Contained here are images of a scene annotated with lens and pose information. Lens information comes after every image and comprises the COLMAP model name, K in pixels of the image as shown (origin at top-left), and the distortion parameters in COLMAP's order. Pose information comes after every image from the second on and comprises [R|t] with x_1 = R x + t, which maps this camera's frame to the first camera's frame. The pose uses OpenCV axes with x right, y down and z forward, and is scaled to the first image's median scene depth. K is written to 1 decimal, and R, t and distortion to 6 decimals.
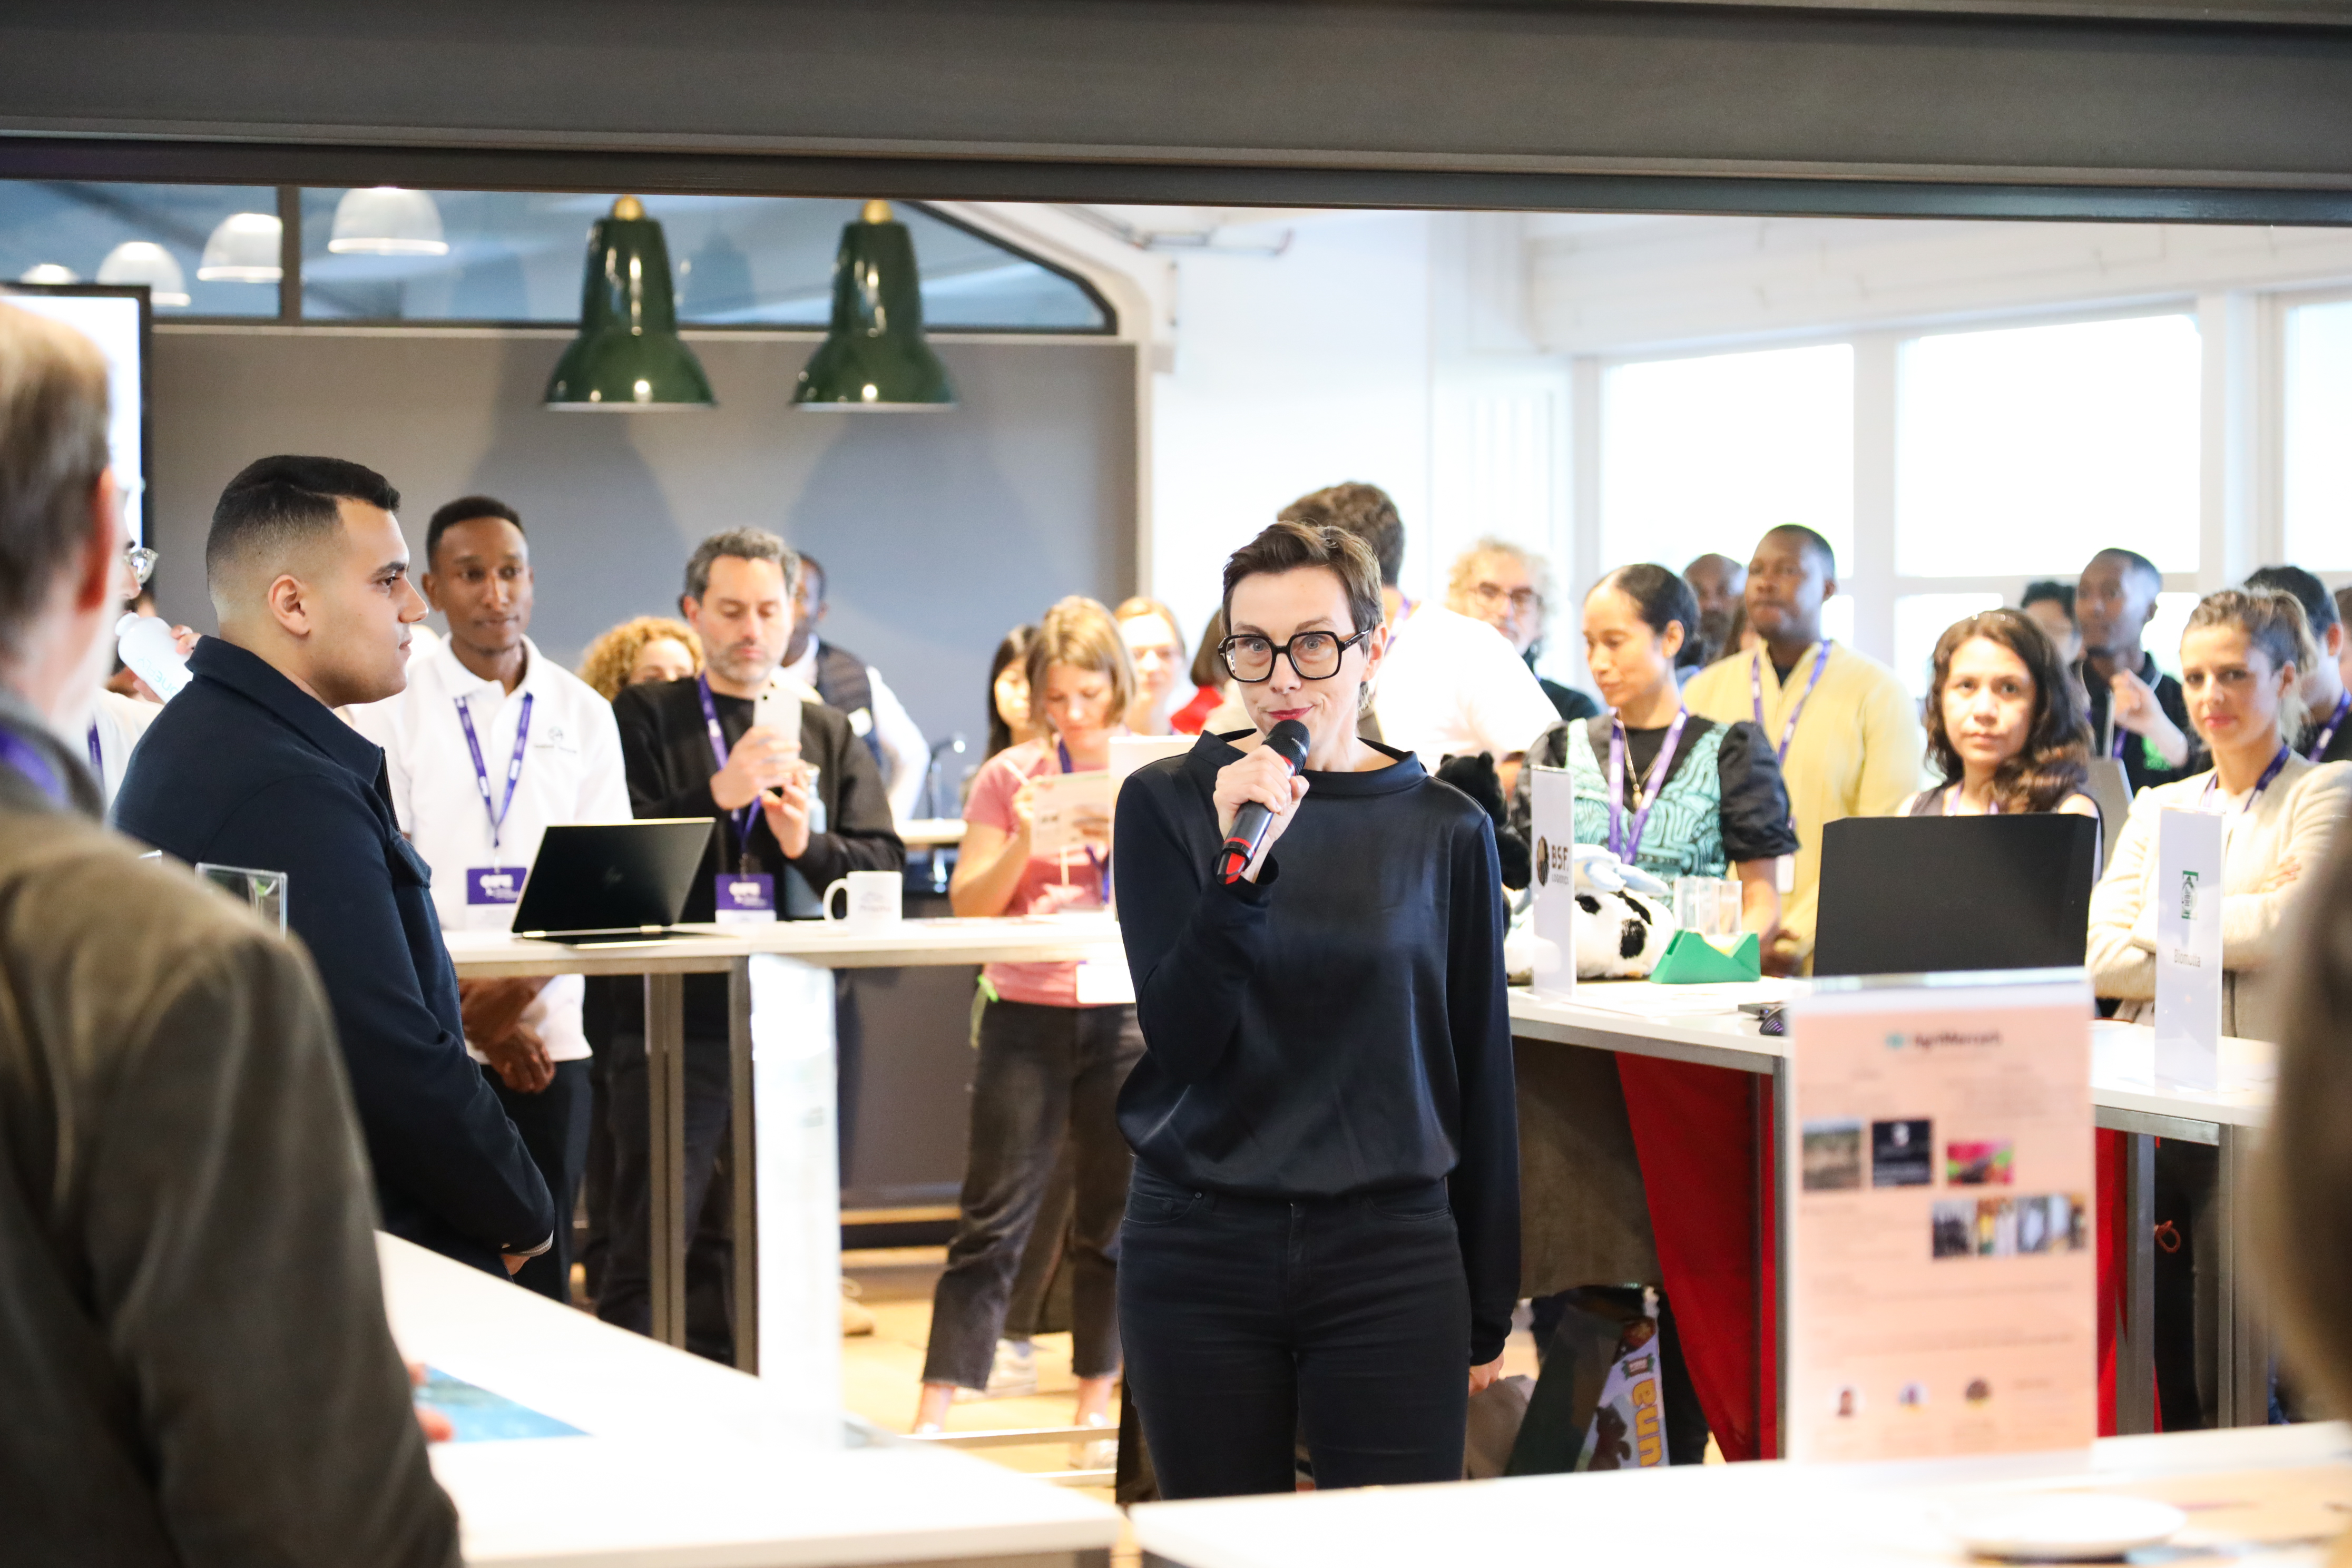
lens RADIAL K [[6114.1, 0, 1176.0], [0, 6114.1, 784.0], [0, 0, 1]] dist [-0.058219, -0.527266]
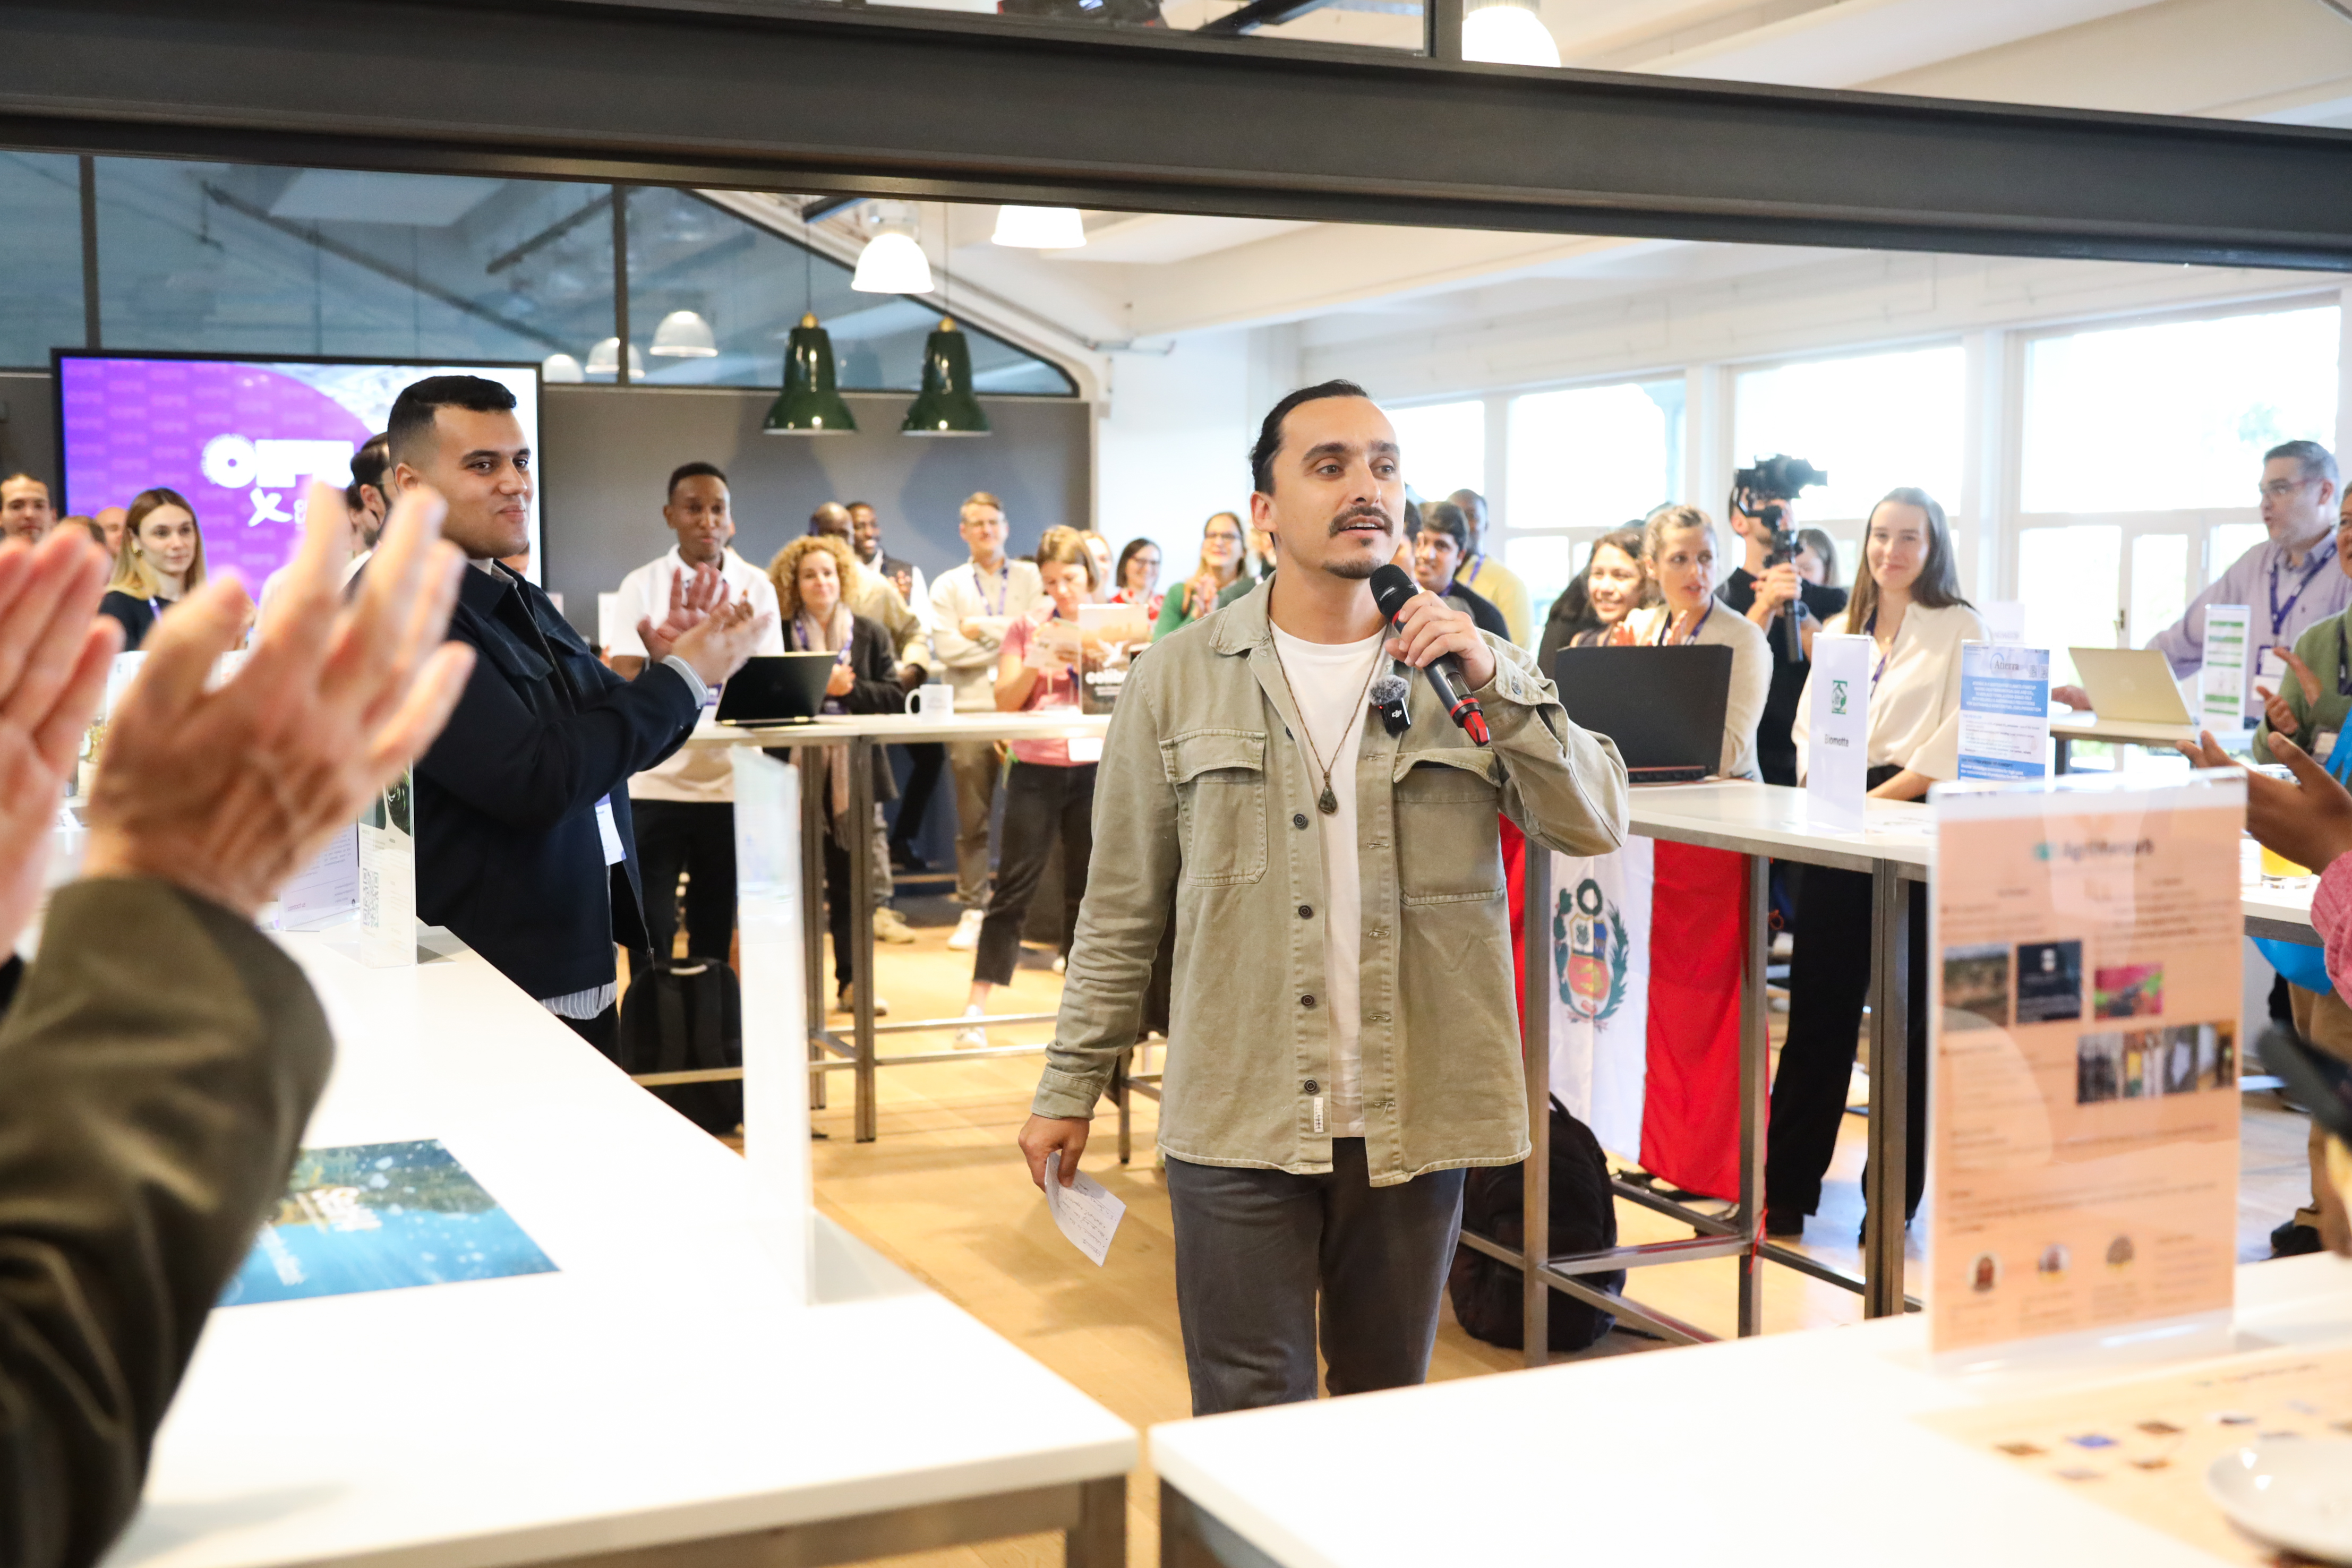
lens RADIAL K [[2789.5, 0, 1176.0], [0, 2789.5, 784.0], [0, 0, 1]] dist [-0.047473, 0.008544]
pose [[0.999628, -0.001750, 0.027208, -0.006172], [0.000485, 0.998921, 0.046439, 0.006486], [-0.027260, -0.046409, 0.998551, 0.273813]]
